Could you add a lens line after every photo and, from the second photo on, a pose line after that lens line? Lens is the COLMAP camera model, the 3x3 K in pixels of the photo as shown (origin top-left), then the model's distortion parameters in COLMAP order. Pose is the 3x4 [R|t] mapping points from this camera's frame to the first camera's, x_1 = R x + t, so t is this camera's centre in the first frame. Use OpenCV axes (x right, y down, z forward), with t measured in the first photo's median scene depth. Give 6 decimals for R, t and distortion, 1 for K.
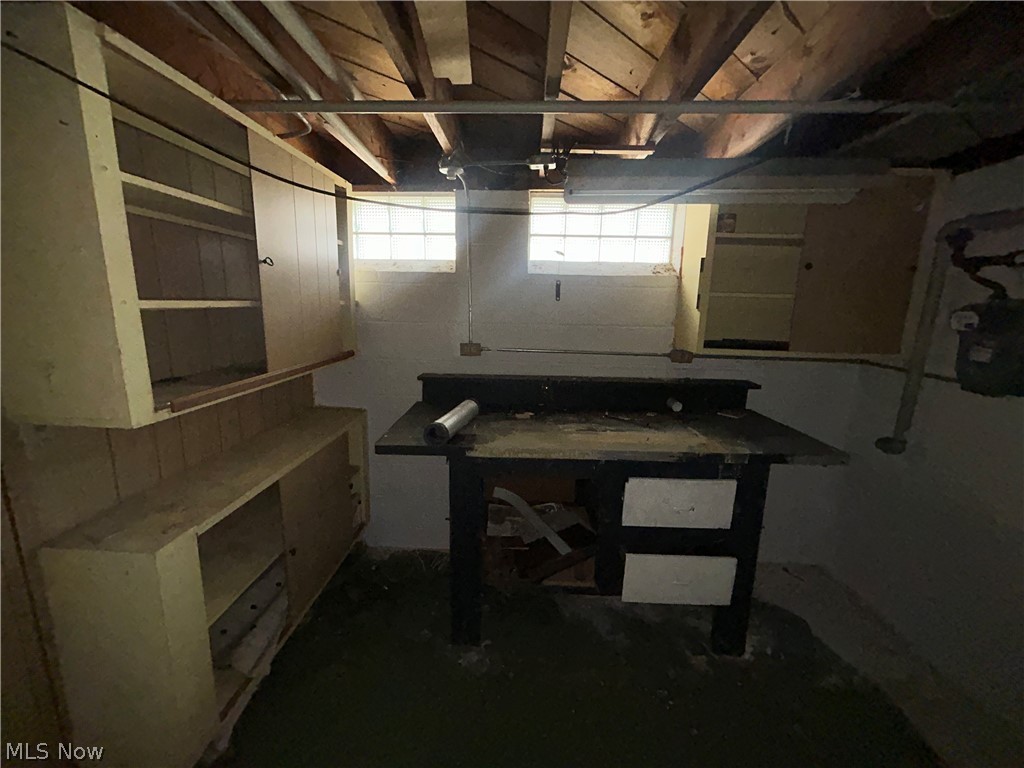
lens RADIAL K [[417.6, 0, 510.2], [0, 417.6, 381.6], [0, 0, 1]] dist [0.003230, -0.001025]
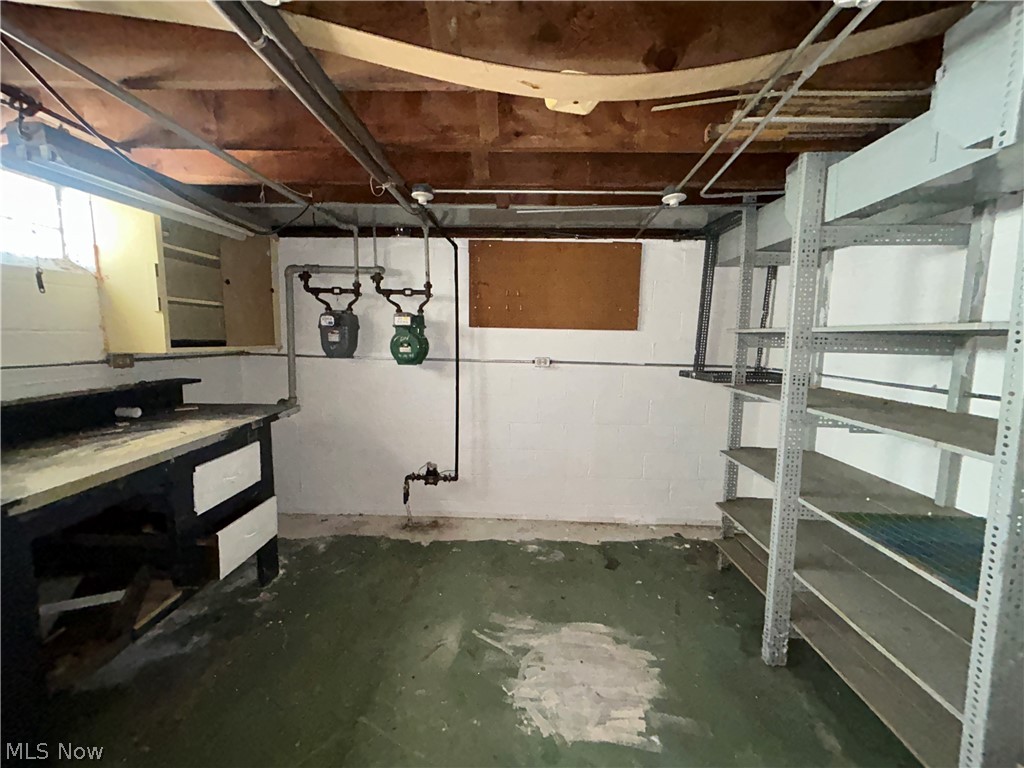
lens RADIAL K [[417.6, 0, 507.3], [0, 417.6, 384.2], [0, 0, 1]] dist [0.003230, -0.001025]
pose [[-0.004719, -0.134007, 0.990969, -0.717685], [0.179024, 0.974857, 0.132680, 0.027052], [-0.983833, 0.178033, 0.019390, 0.167666]]
